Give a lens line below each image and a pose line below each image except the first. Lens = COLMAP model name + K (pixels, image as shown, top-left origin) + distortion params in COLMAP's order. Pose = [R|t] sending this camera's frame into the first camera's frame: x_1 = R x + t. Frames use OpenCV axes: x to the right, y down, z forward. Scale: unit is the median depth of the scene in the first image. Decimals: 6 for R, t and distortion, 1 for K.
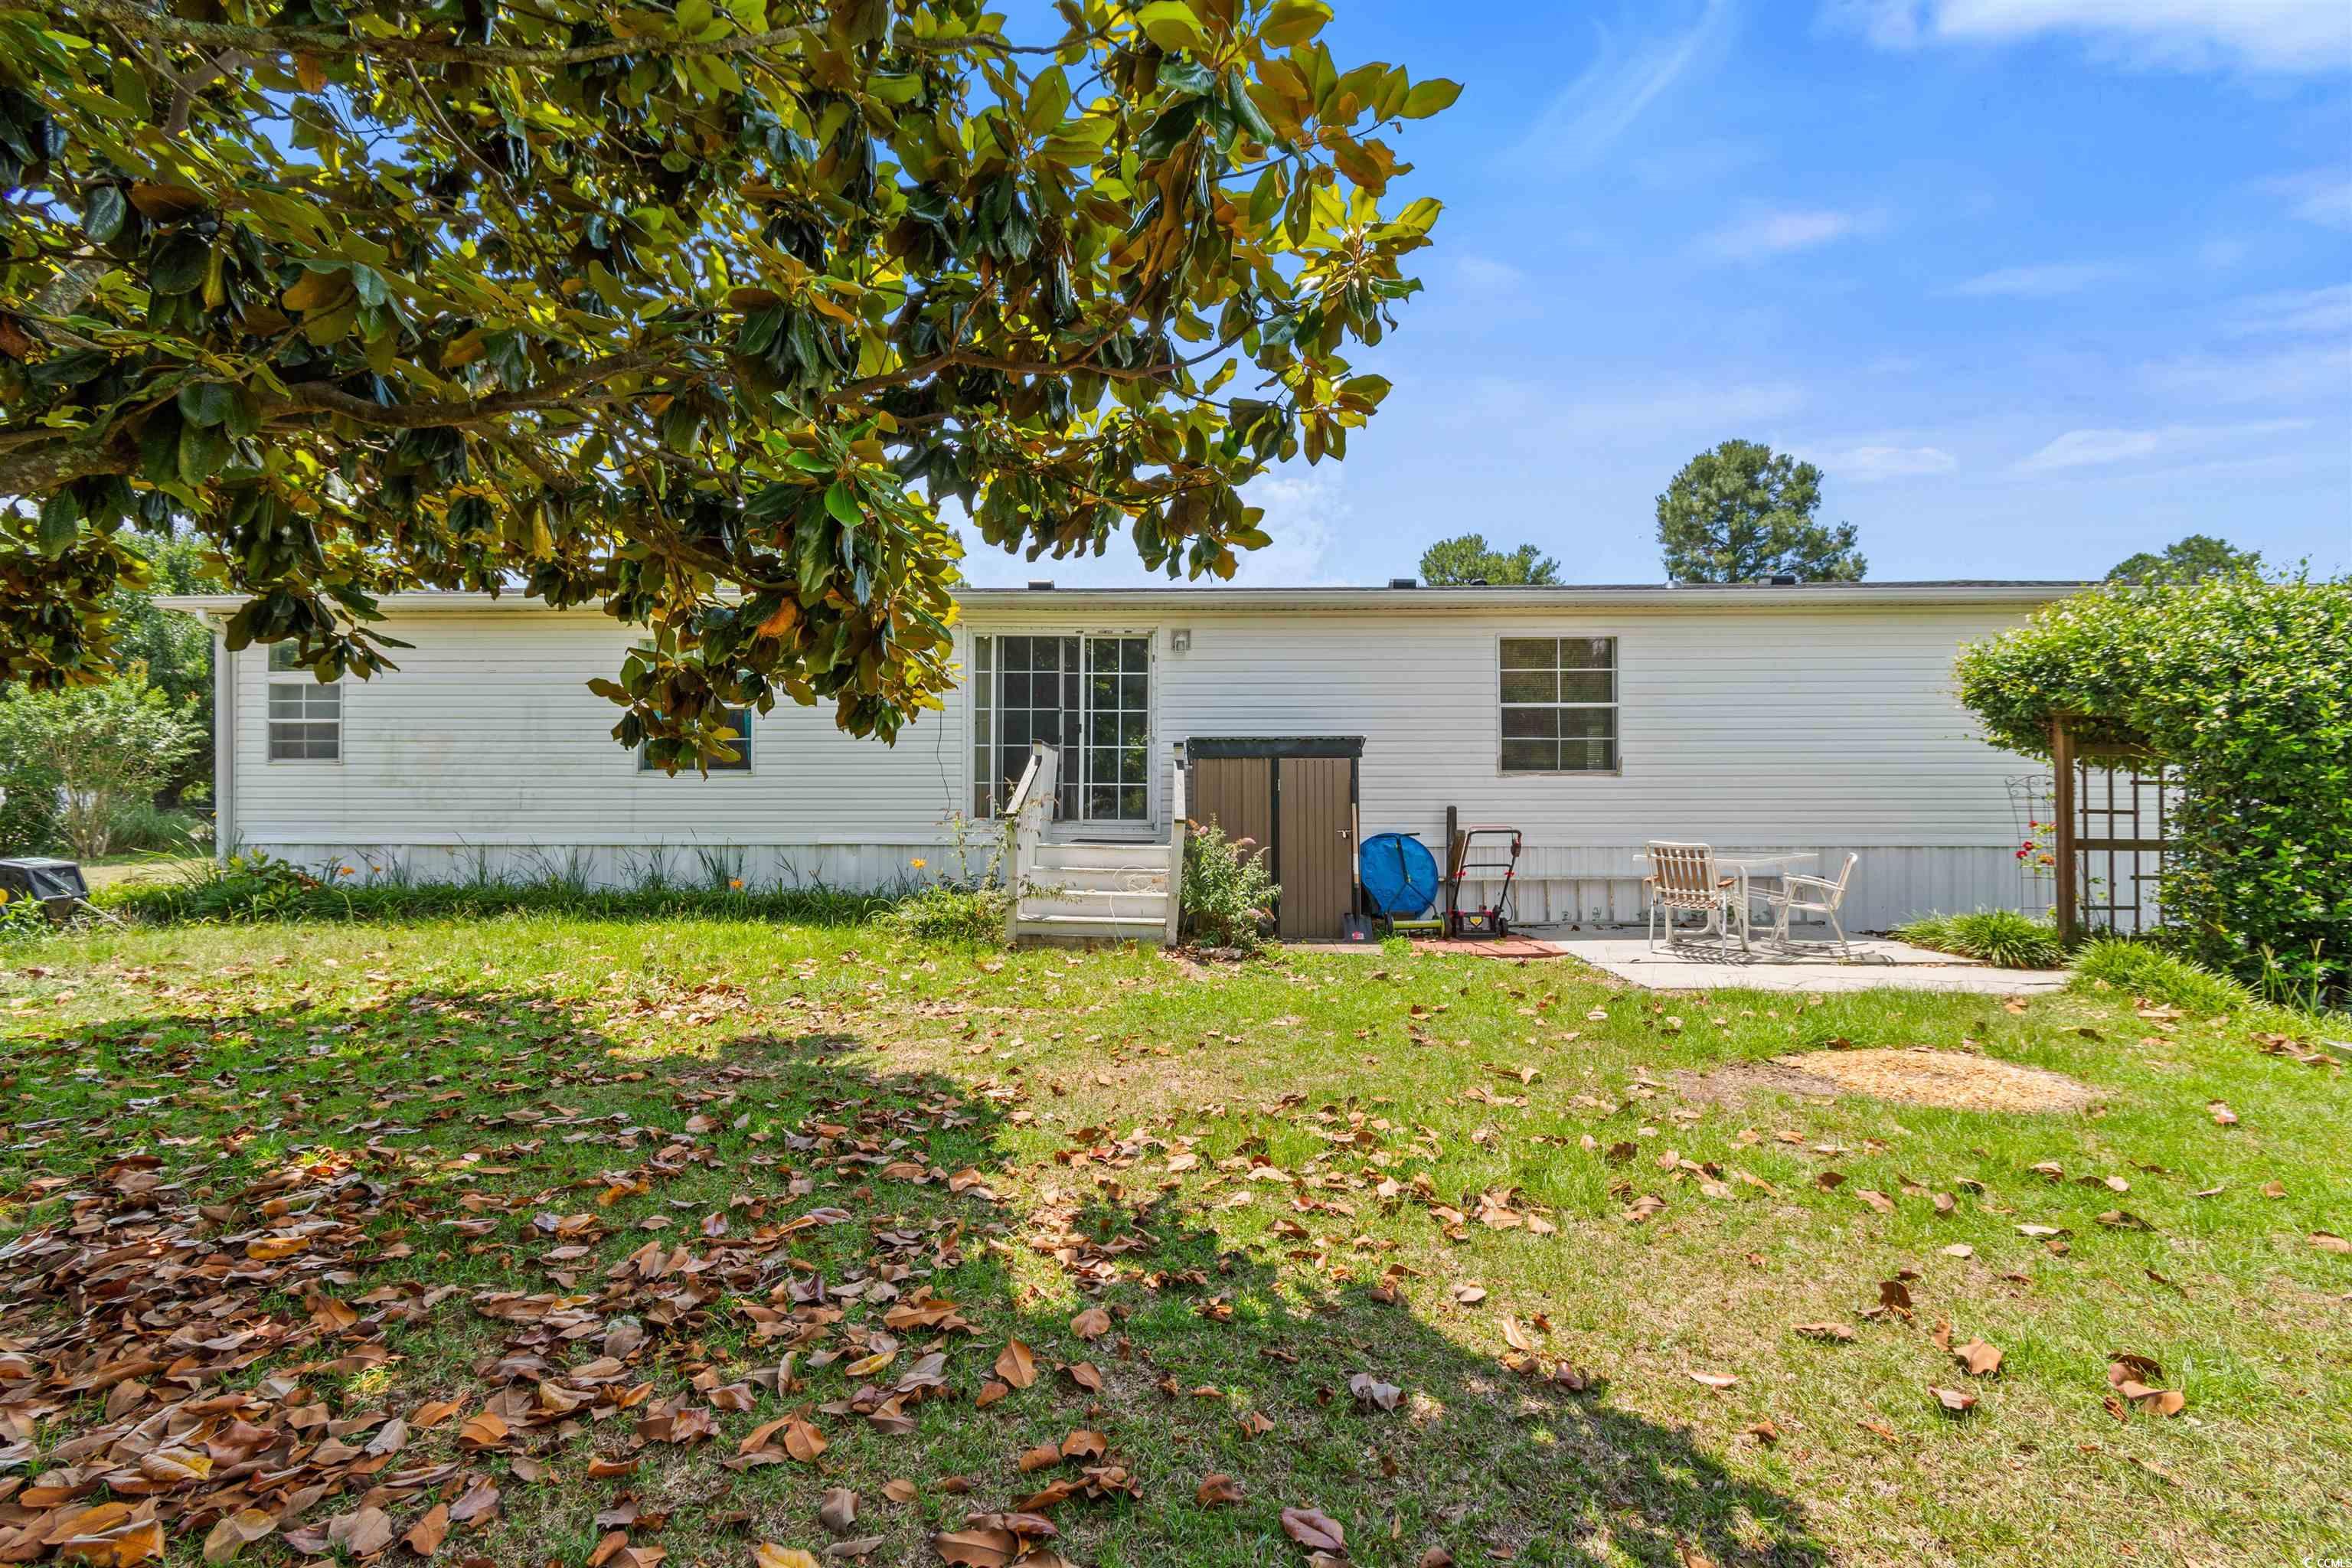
lens RADIAL K [[1059.2, 0, 1186.3], [0, 1059.2, 781.6], [0, 0, 1]] dist [0.000191, 0.000339]
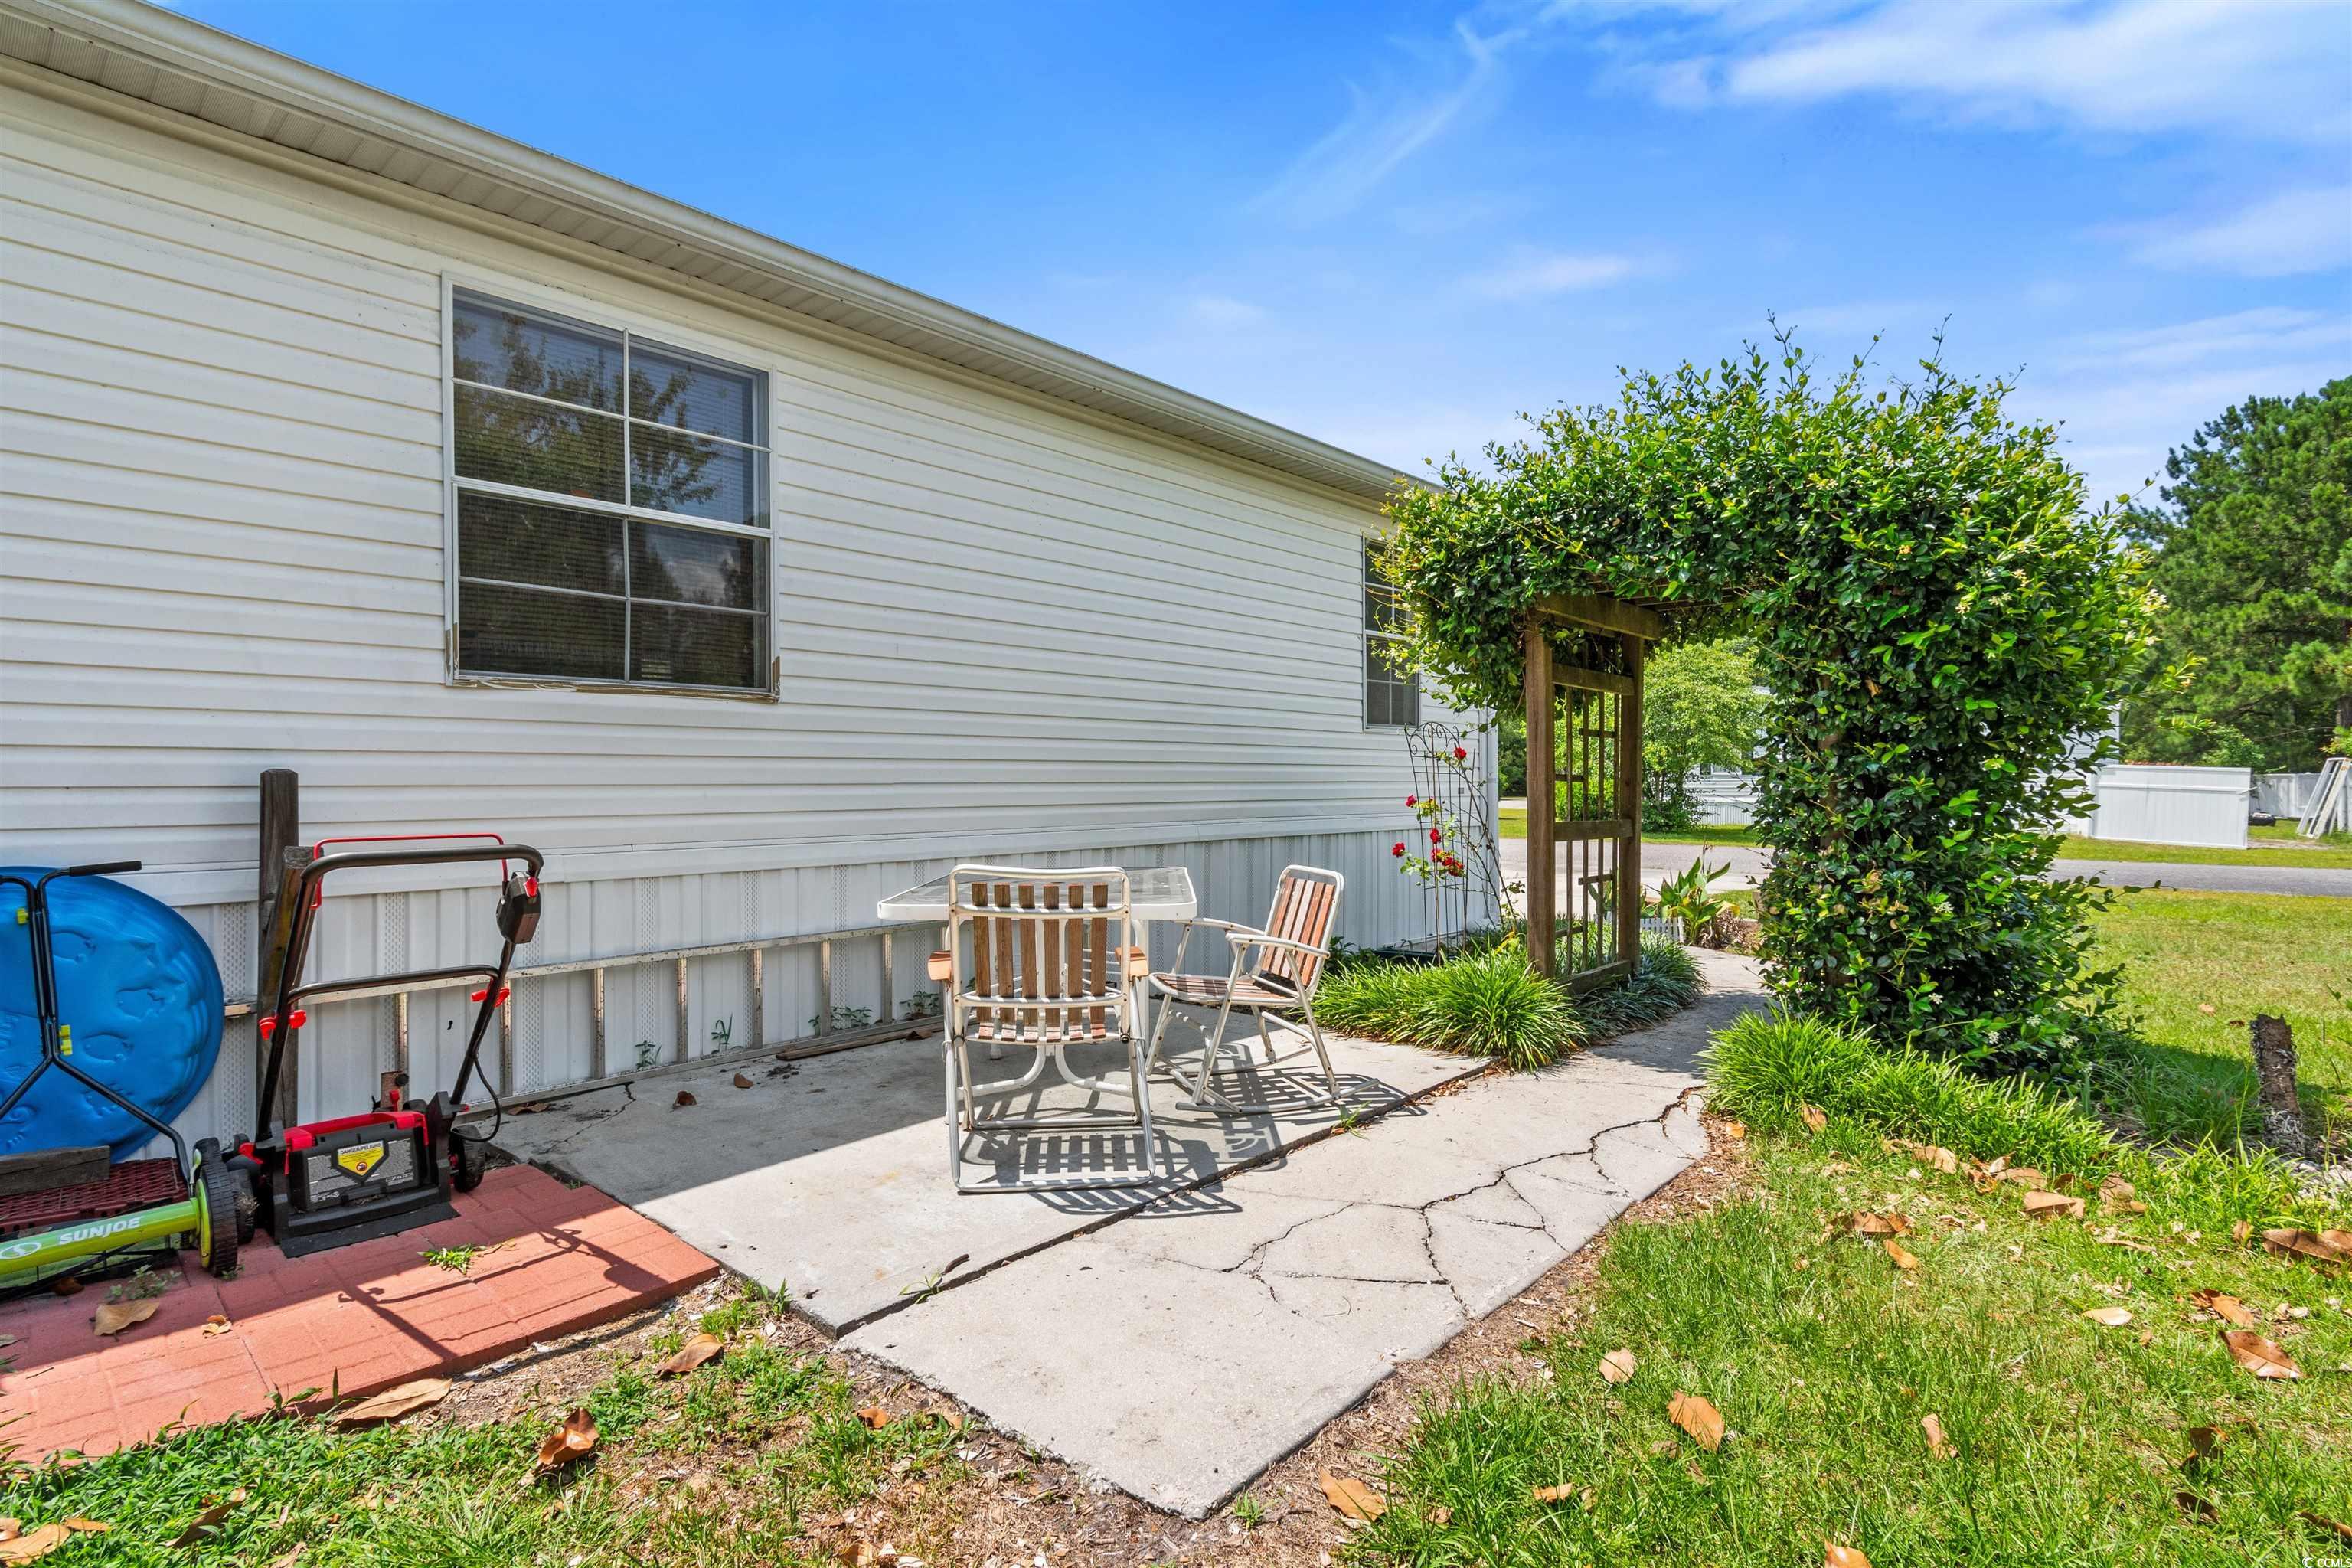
lens RADIAL K [[1152.1, 0, 1186.2], [0, 1152.1, 783.3], [0, 0, 1]] dist [-0.003452, -0.000366]
pose [[0.653944, -0.003692, 0.756534, 0.167382], [-0.009979, 0.999859, 0.013505, 0.019827], [-0.756477, -0.016381, 0.653815, 0.569504]]
